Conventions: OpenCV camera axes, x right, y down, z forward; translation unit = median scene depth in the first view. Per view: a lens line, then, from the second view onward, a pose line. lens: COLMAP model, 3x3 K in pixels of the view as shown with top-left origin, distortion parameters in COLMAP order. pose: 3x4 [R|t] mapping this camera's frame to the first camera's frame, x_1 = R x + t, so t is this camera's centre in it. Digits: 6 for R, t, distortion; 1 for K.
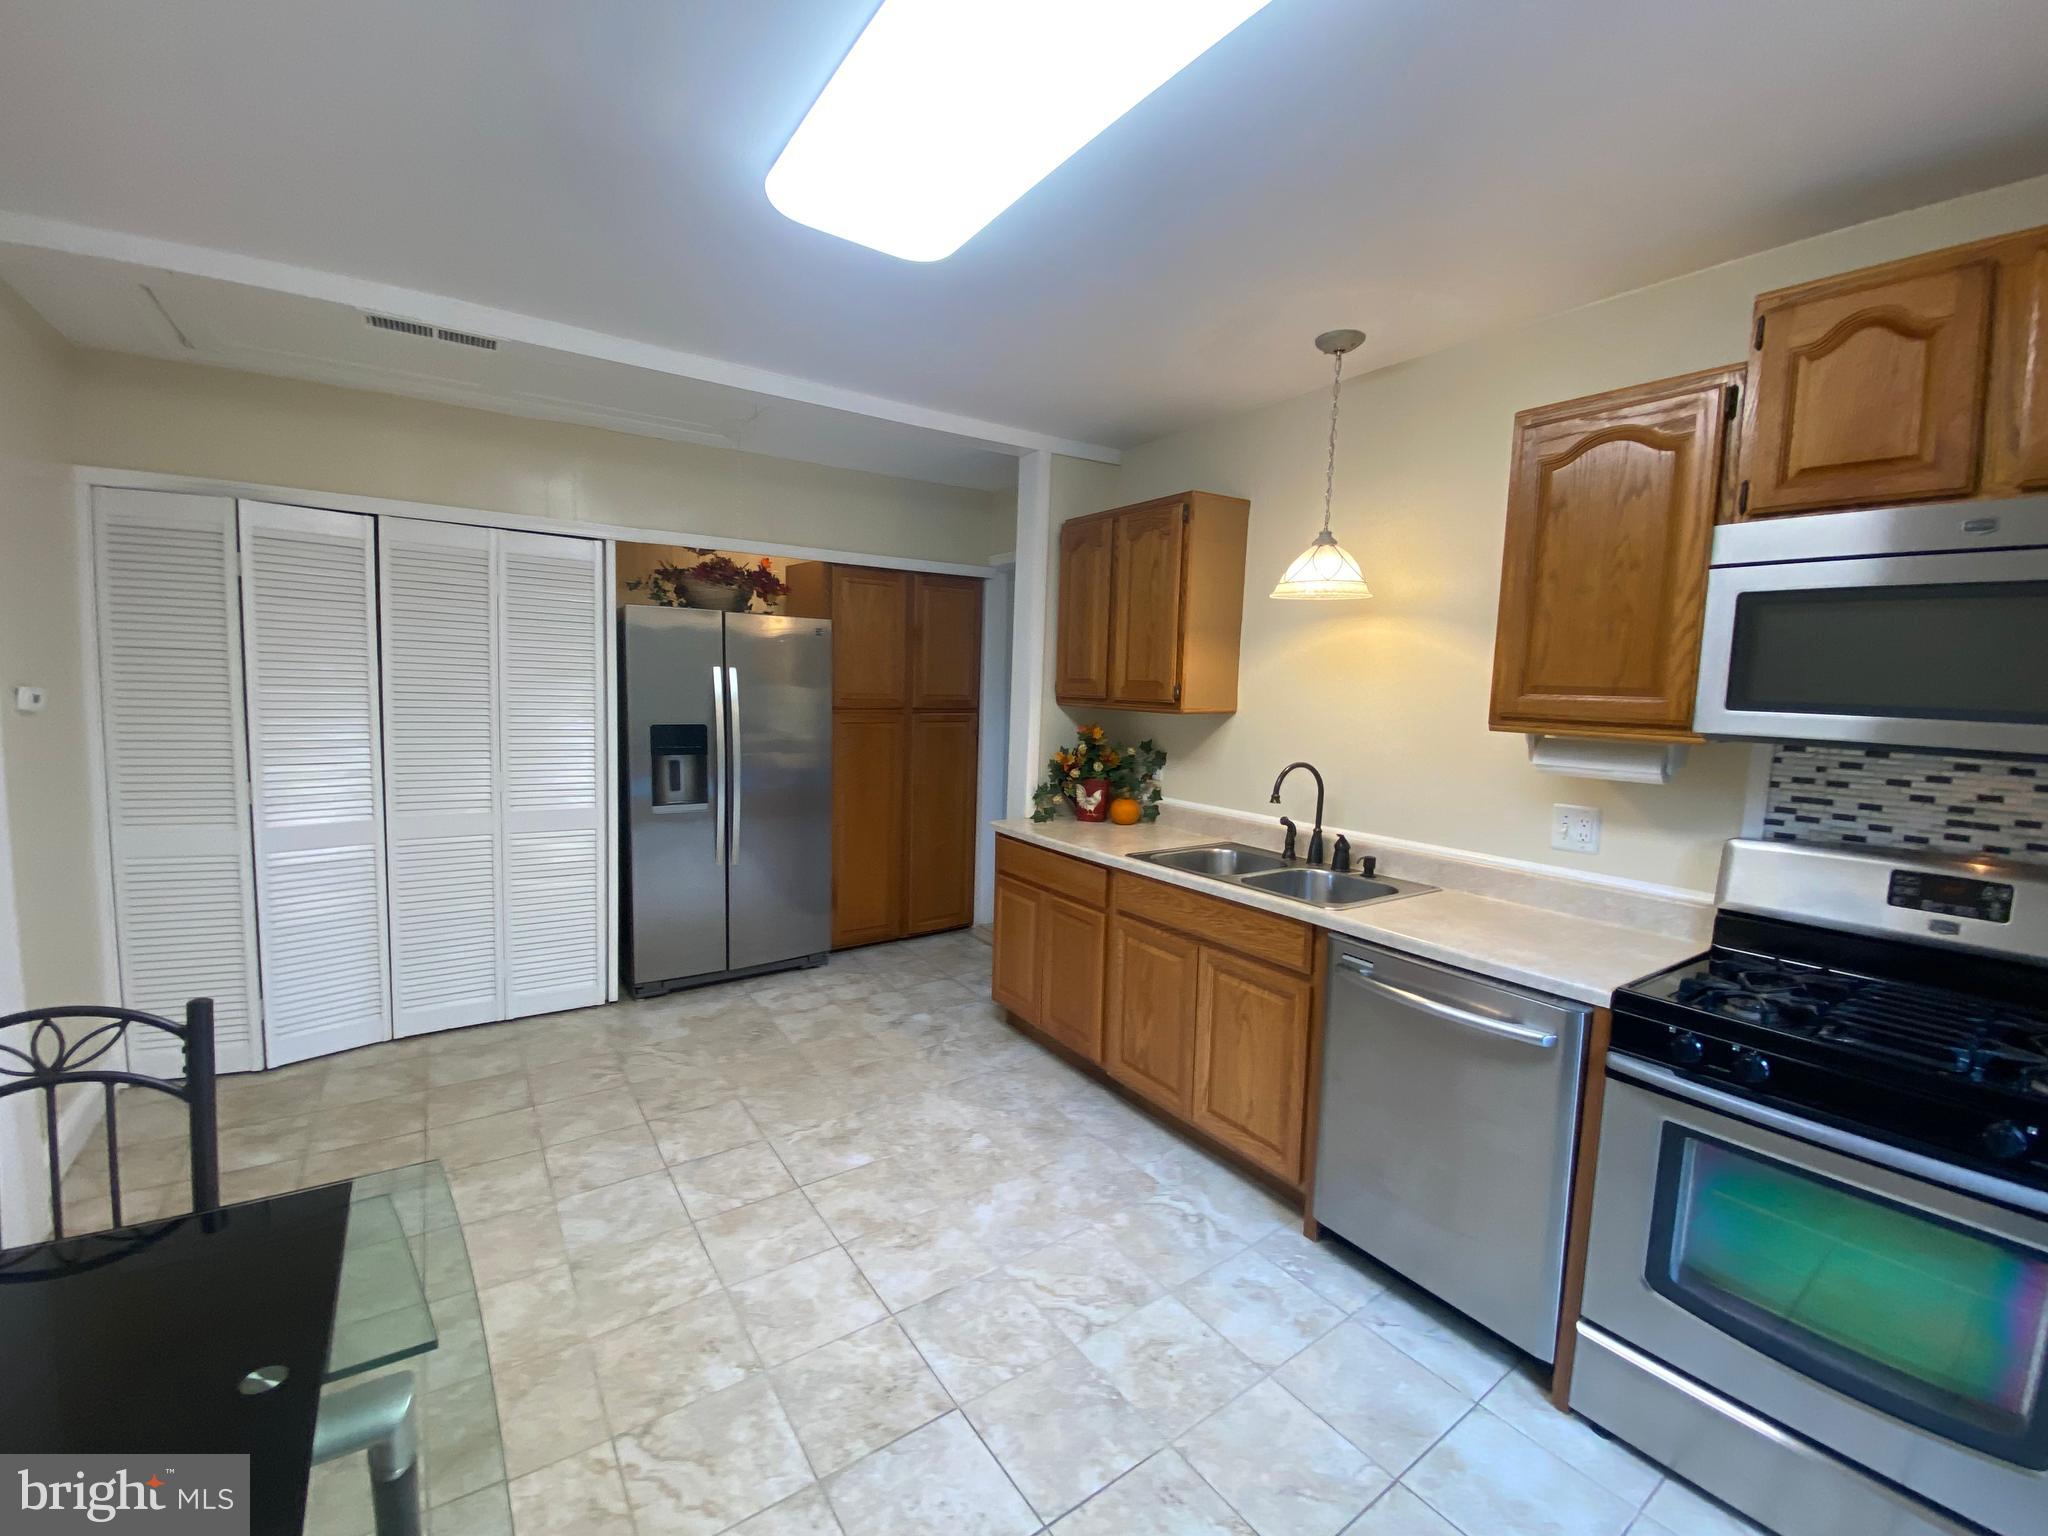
lens RADIAL K [[826.5, 0, 1019.8], [0, 826.5, 765.5], [0, 0, 1]] dist [0.021658, -0.019967]
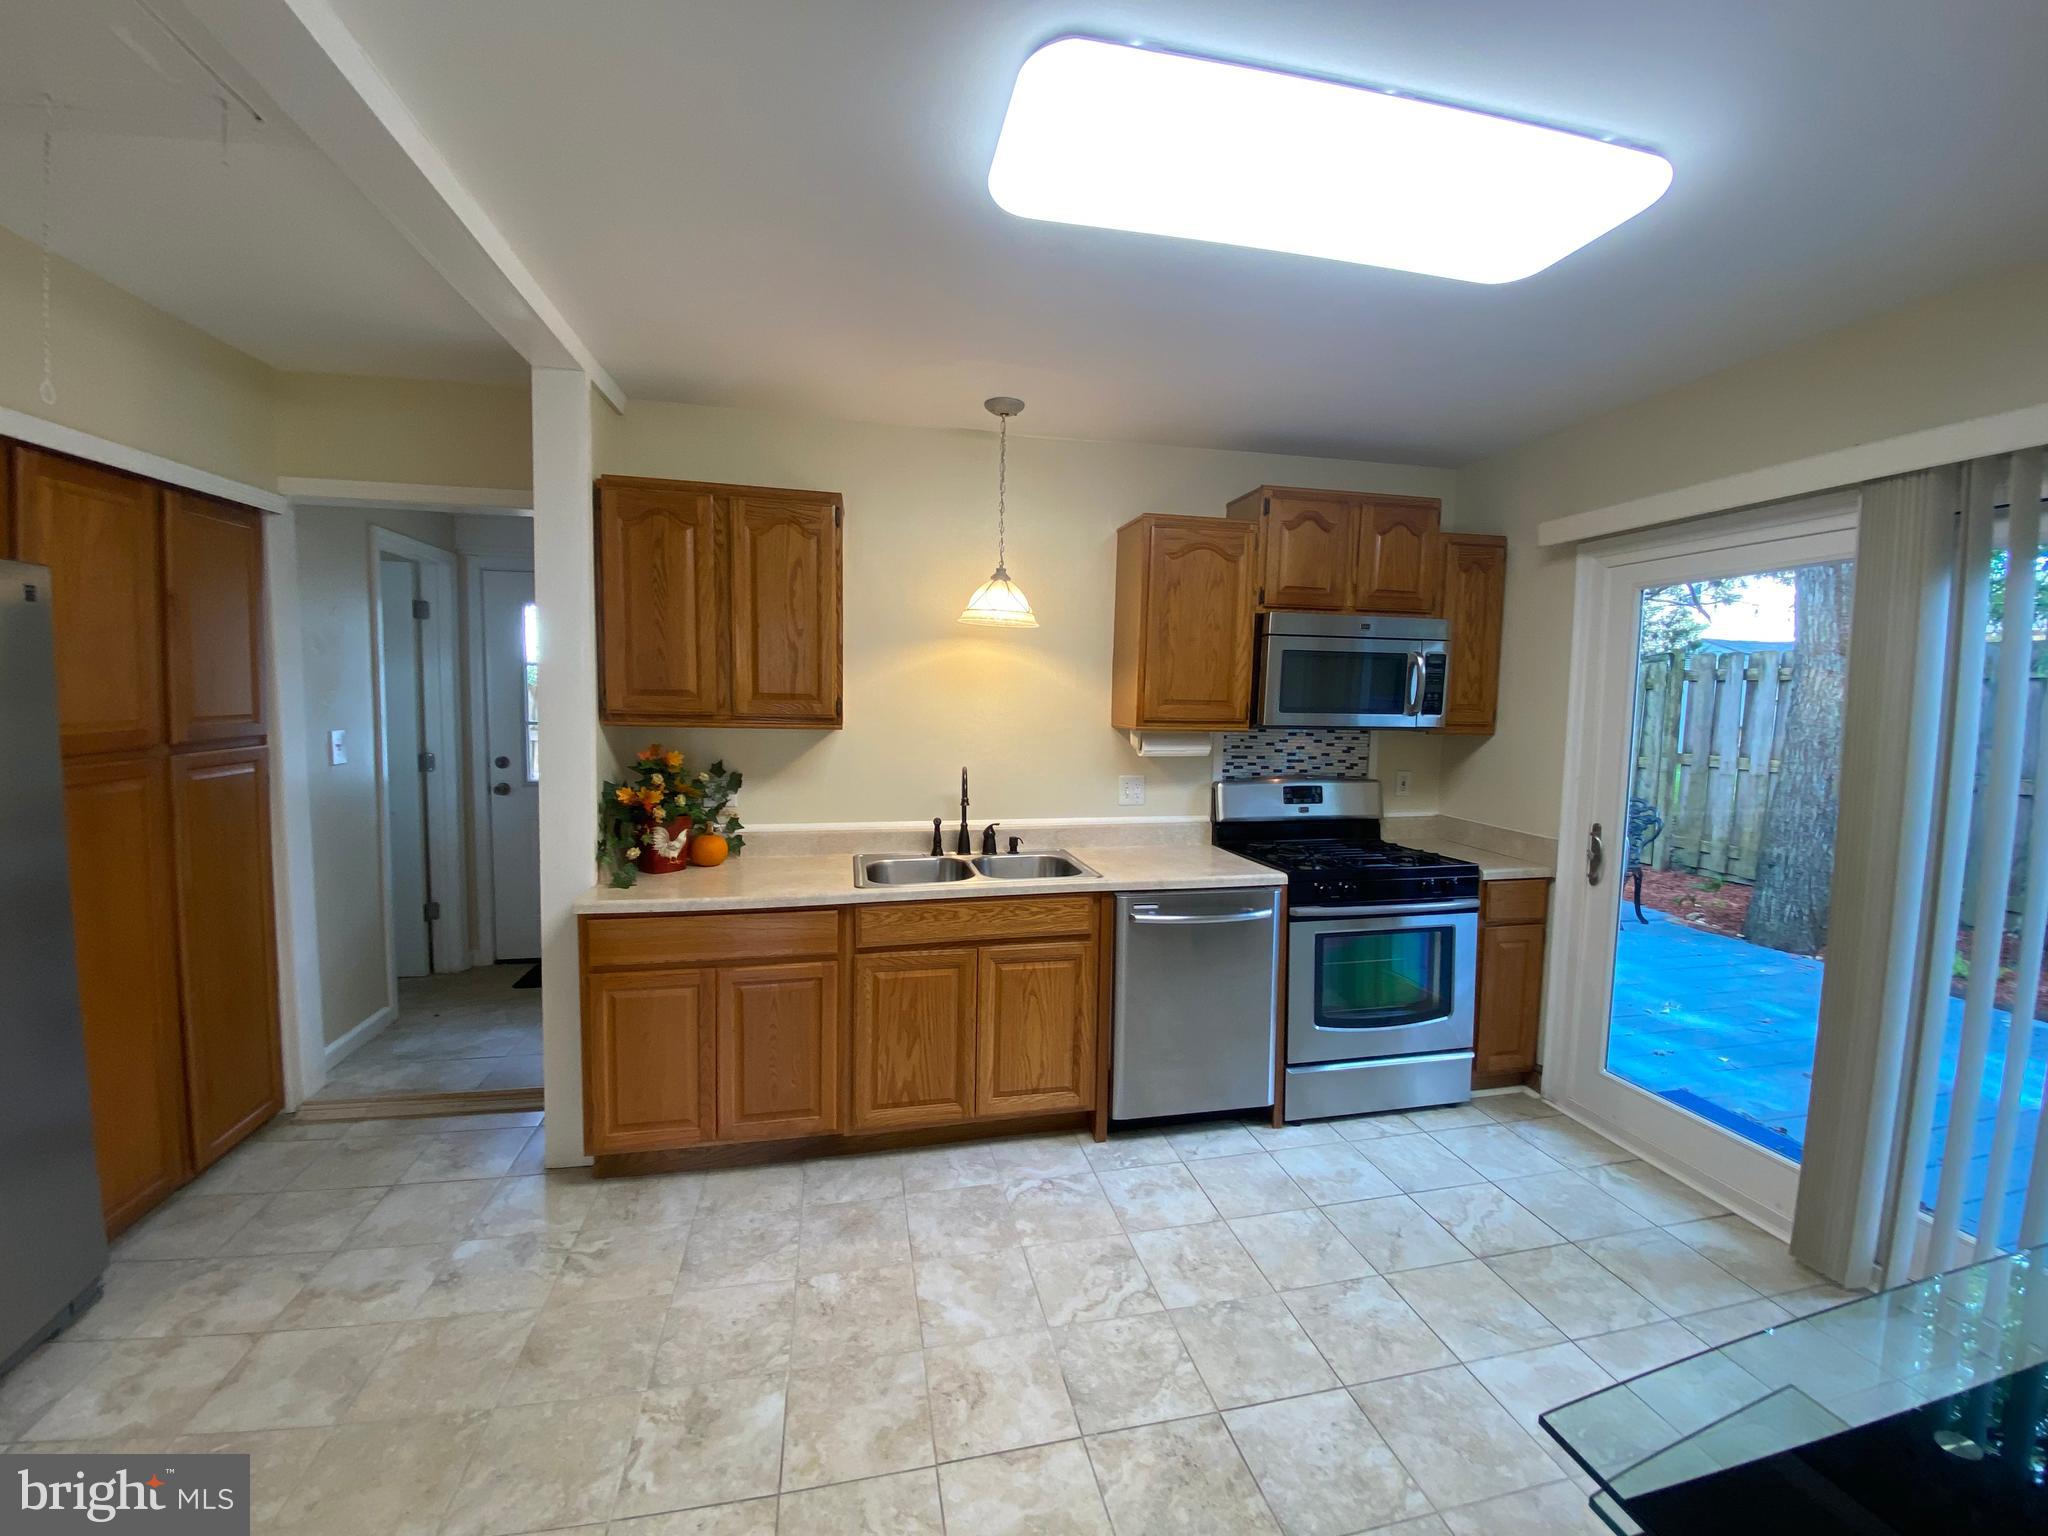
lens RADIAL K [[832.3, 0, 1019.7], [0, 832.3, 763.4], [0, 0, 1]] dist [0.037507, -0.028373]
pose [[0.386405, -0.095812, 0.917339, -0.768198], [0.086748, 0.993956, 0.067274, -0.089600], [-0.918241, 0.053582, 0.392382, 0.561973]]
